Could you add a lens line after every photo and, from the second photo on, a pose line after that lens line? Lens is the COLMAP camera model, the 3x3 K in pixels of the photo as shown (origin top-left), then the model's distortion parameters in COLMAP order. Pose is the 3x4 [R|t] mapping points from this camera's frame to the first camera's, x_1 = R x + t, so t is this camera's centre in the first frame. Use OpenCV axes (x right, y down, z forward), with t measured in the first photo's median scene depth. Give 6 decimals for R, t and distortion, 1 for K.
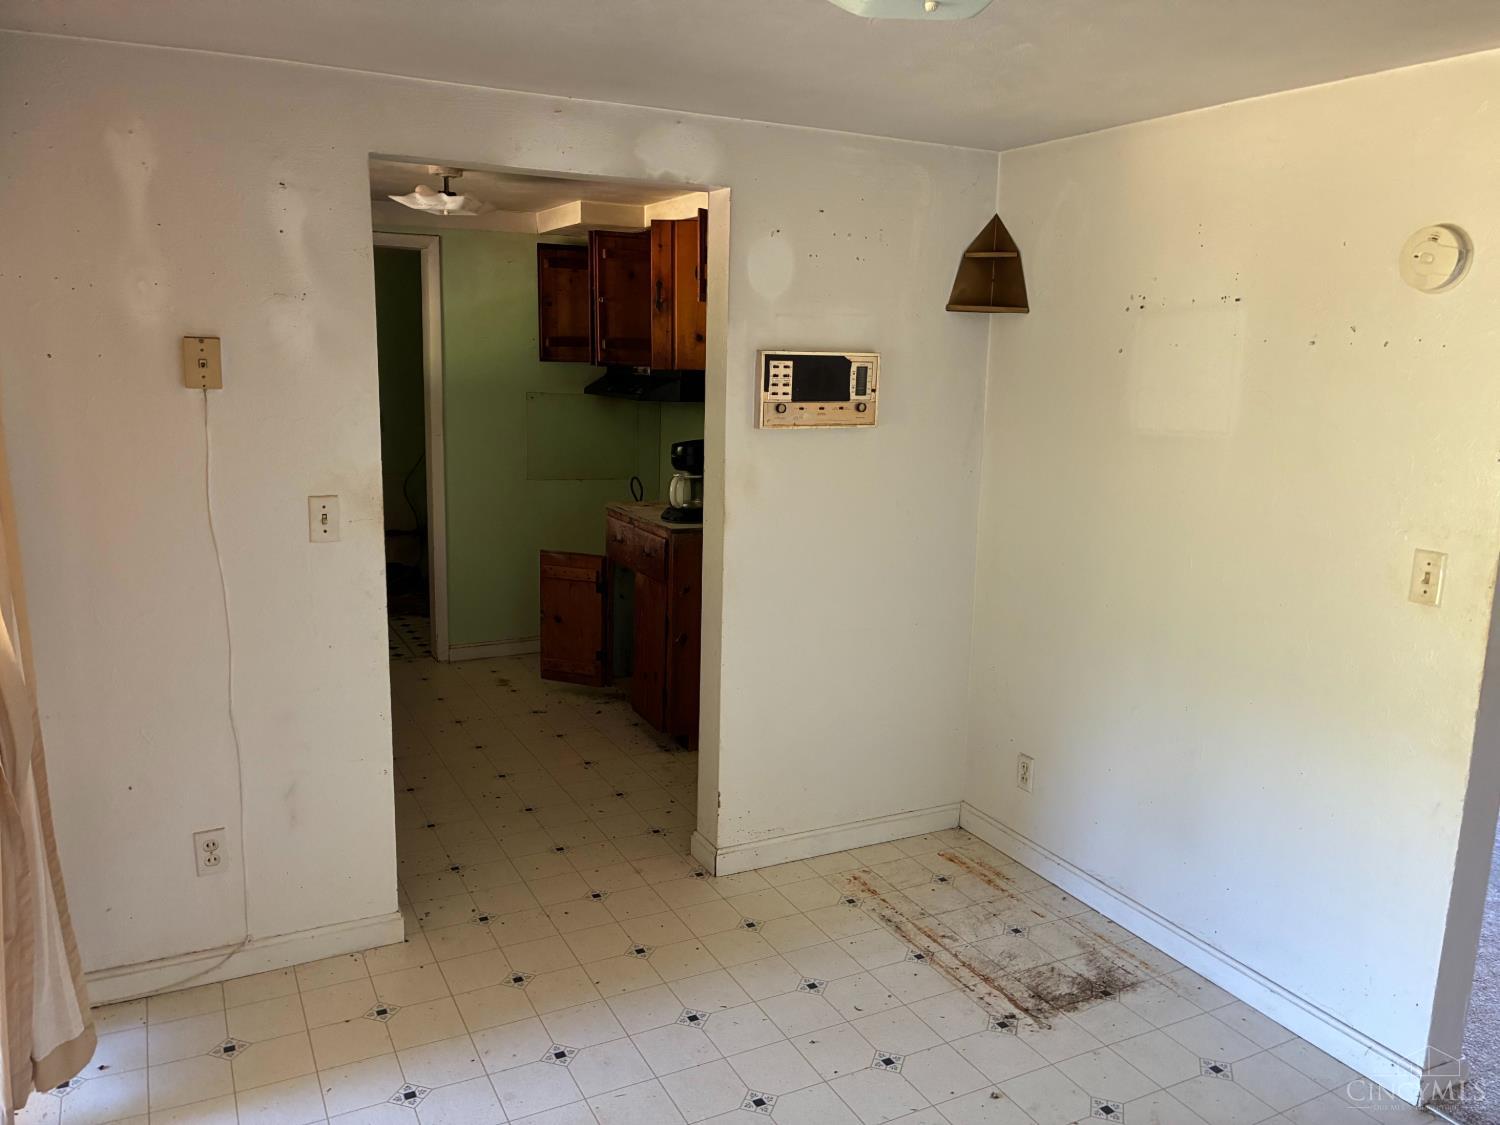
lens RADIAL K [[1150.5, 0, 750.0], [0, 1150.5, 562.5], [0, 0, 1]] dist [0.061089, -0.000689]
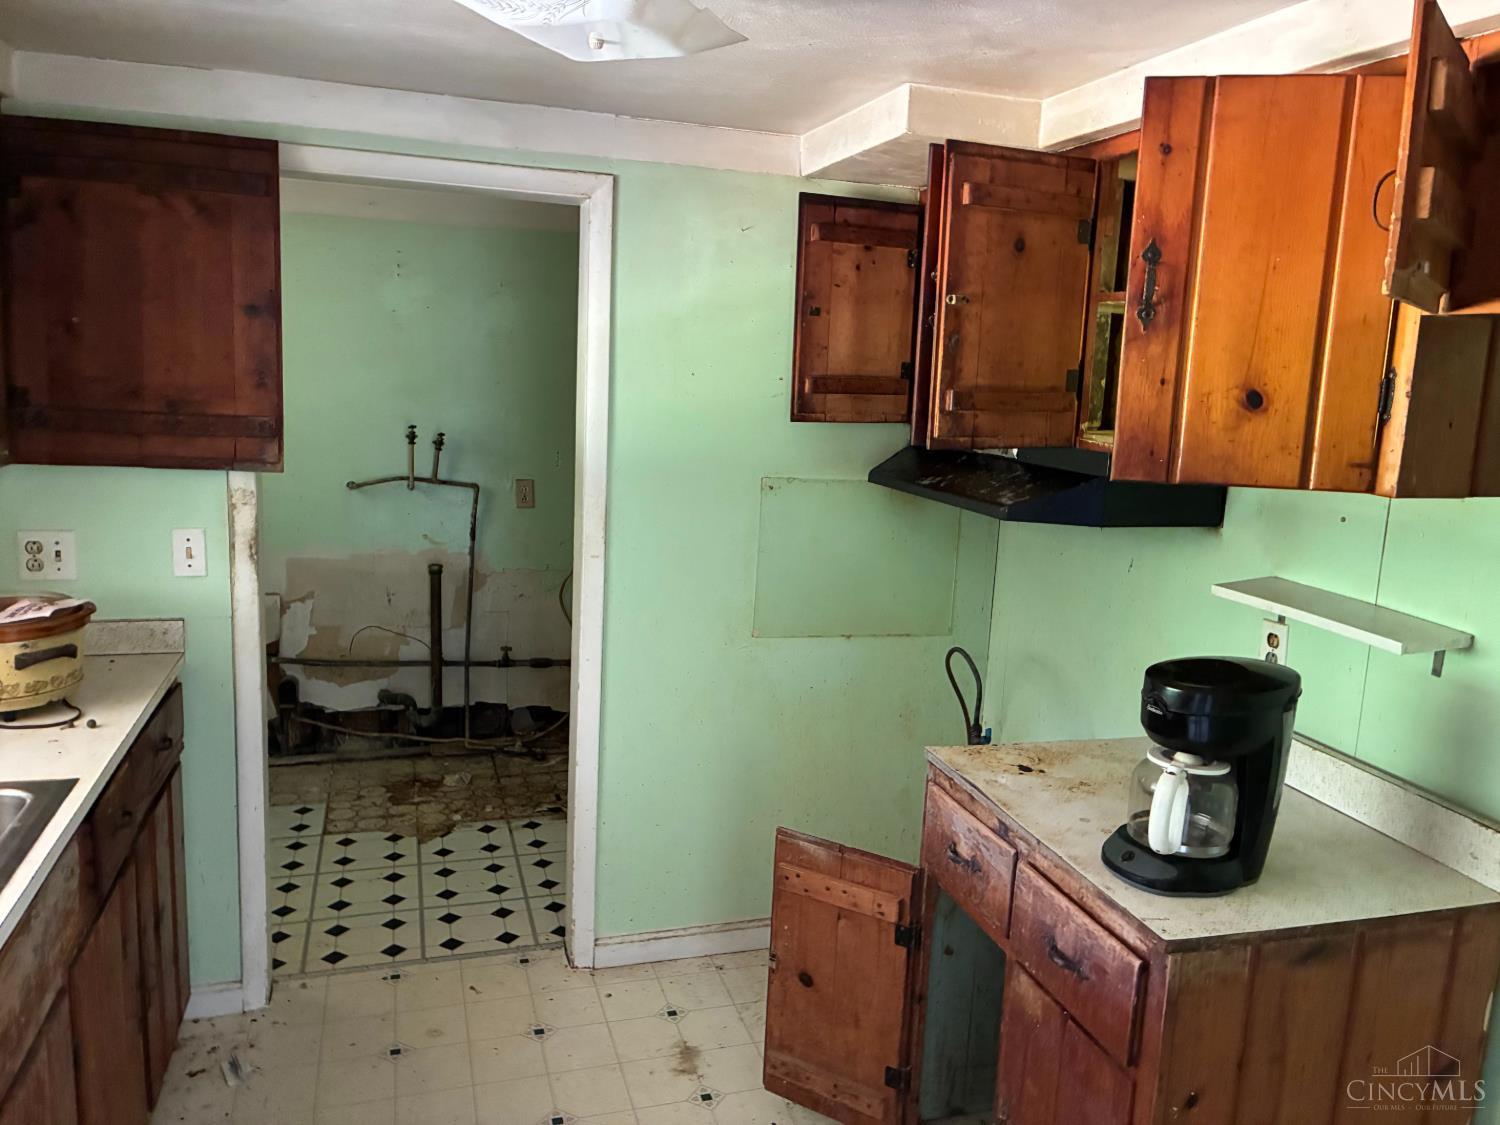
lens RADIAL K [[1131.8, 0, 750.0], [0, 1131.8, 562.5], [0, 0, 1]] dist [-0.001795, -0.000704]
pose [[0.984147, 0.051776, -0.169629, -0.120945], [-0.054003, 0.998504, -0.008539, -0.115907], [0.168933, 0.017564, 0.985471, 0.545717]]
